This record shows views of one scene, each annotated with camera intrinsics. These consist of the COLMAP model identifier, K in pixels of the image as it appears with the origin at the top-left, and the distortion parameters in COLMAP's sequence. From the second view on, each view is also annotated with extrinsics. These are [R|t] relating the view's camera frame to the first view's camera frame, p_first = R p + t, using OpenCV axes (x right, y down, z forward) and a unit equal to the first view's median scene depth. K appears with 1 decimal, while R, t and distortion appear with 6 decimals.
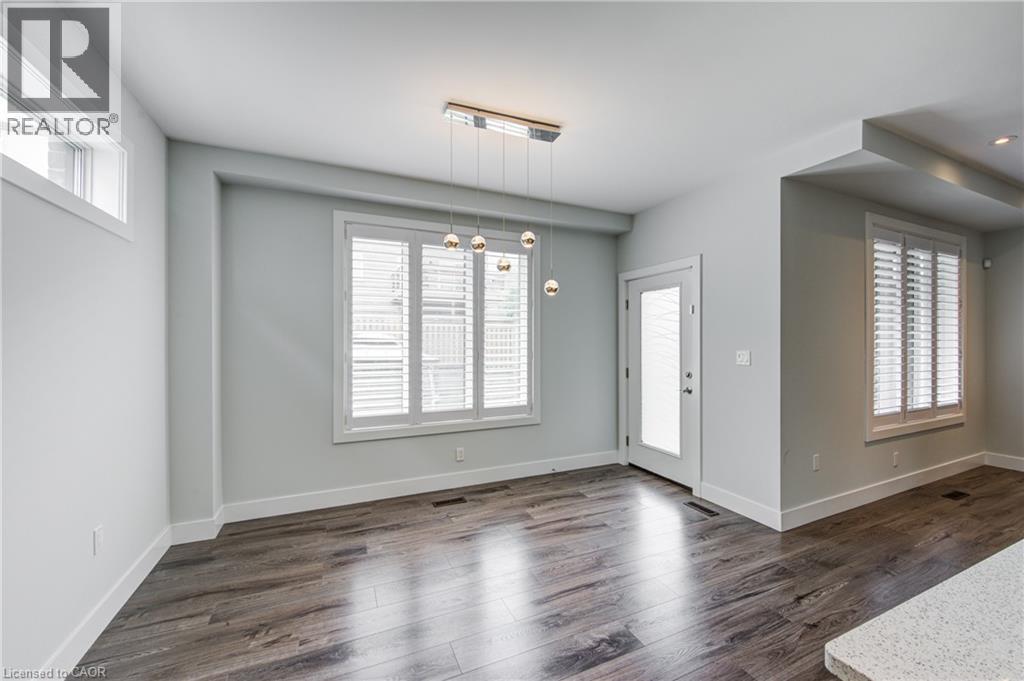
lens RADIAL K [[401.1, 0, 514.5], [0, 401.1, 344.4], [0, 0, 1]] dist [-0.000580, -0.000146]
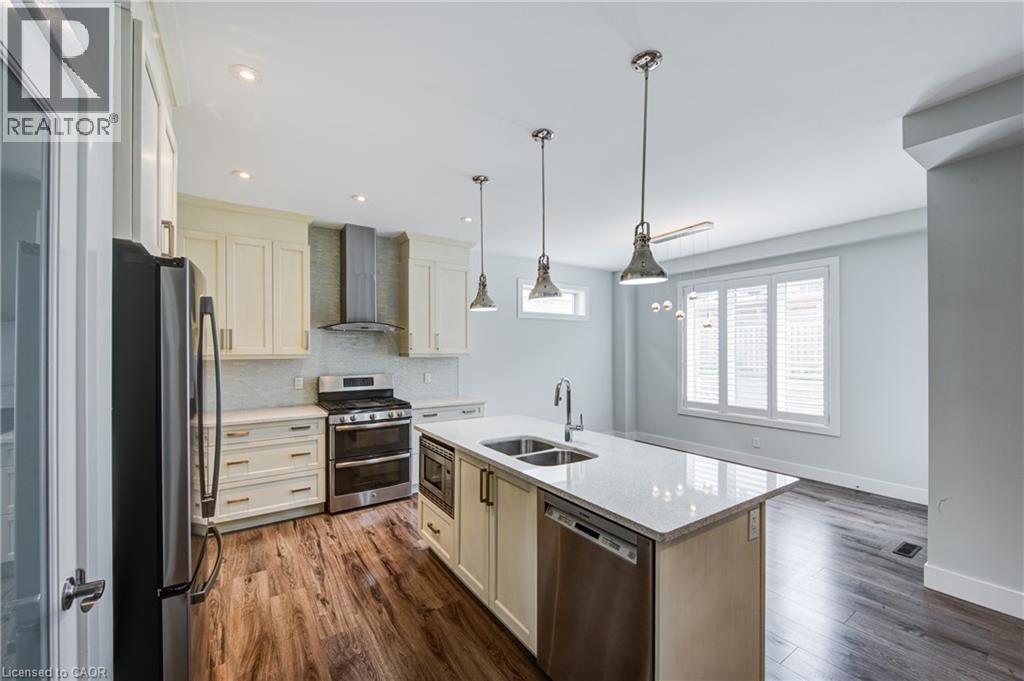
lens RADIAL K [[401.1, 0, 514.5], [0, 401.1, 344.4], [0, 0, 1]] dist [-0.000580, -0.000146]
pose [[0.168585, -0.014663, -0.985578, 1.385989], [0.002540, 0.999892, -0.014442, -0.041460], [0.985684, -0.000068, 0.168604, -0.009769]]
